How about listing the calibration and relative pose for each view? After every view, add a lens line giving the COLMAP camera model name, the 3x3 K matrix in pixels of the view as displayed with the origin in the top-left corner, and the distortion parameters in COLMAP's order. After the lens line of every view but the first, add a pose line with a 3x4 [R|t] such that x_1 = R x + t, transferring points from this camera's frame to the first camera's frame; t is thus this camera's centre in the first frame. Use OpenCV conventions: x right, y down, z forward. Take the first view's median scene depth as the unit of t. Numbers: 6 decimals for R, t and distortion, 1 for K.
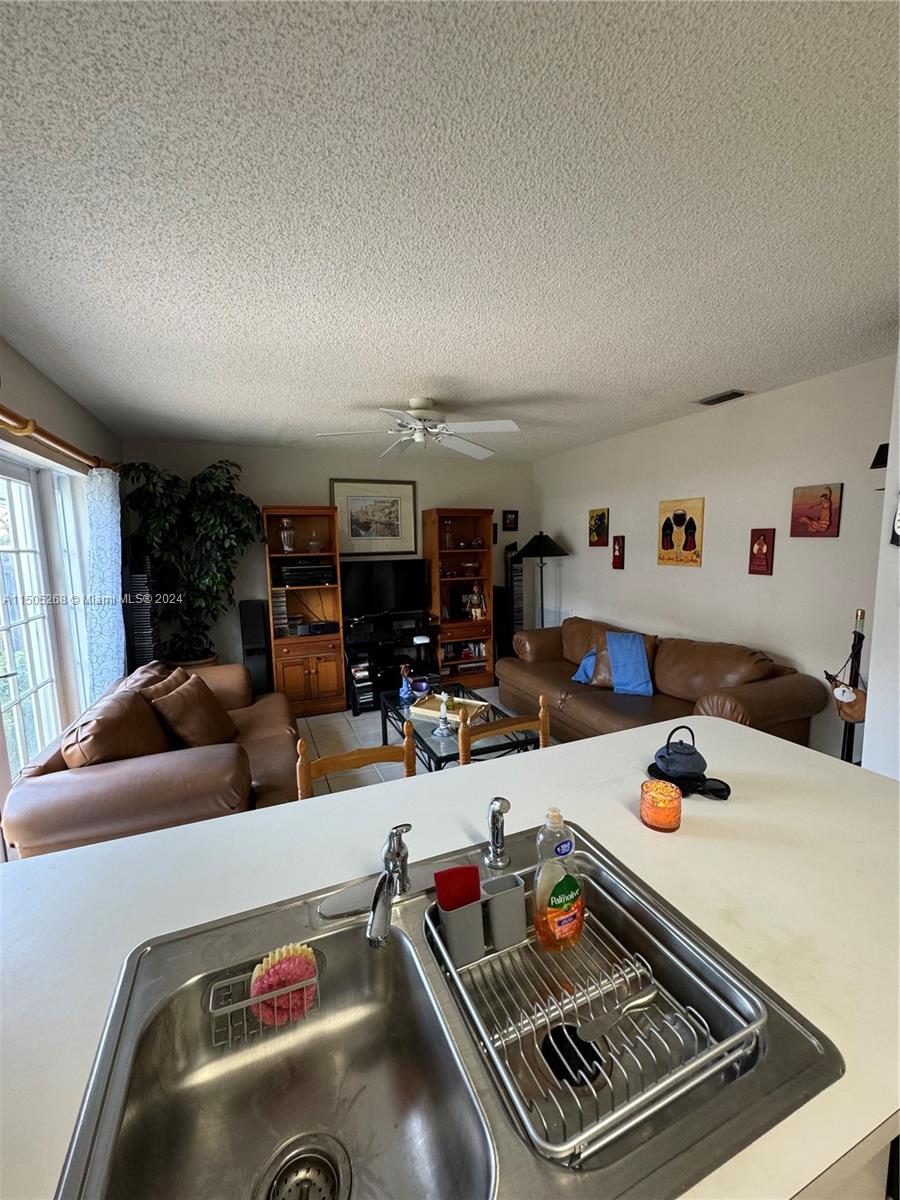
lens RADIAL K [[480.5, 0, 449.0], [0, 480.5, 598.2], [0, 0, 1]] dist [0.001332, 0.000051]
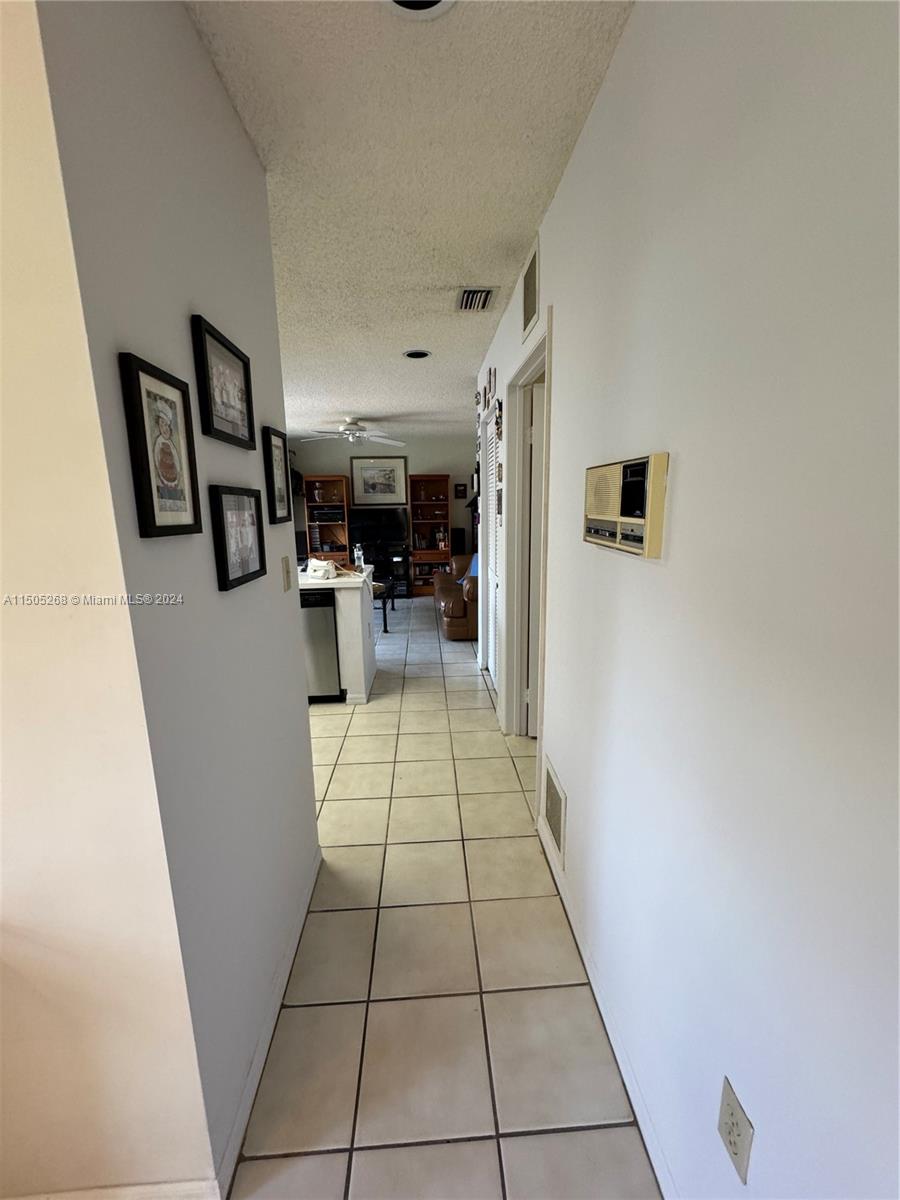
lens RADIAL K [[480.5, 0, 452.5], [0, 480.5, 600.2], [0, 0, 1]] dist [0.001332, 0.000051]
pose [[0.943427, 0.069952, -0.324117, 0.613675], [-0.041177, 0.994643, 0.094811, 0.061083], [0.329013, -0.076101, 0.941254, -0.431105]]
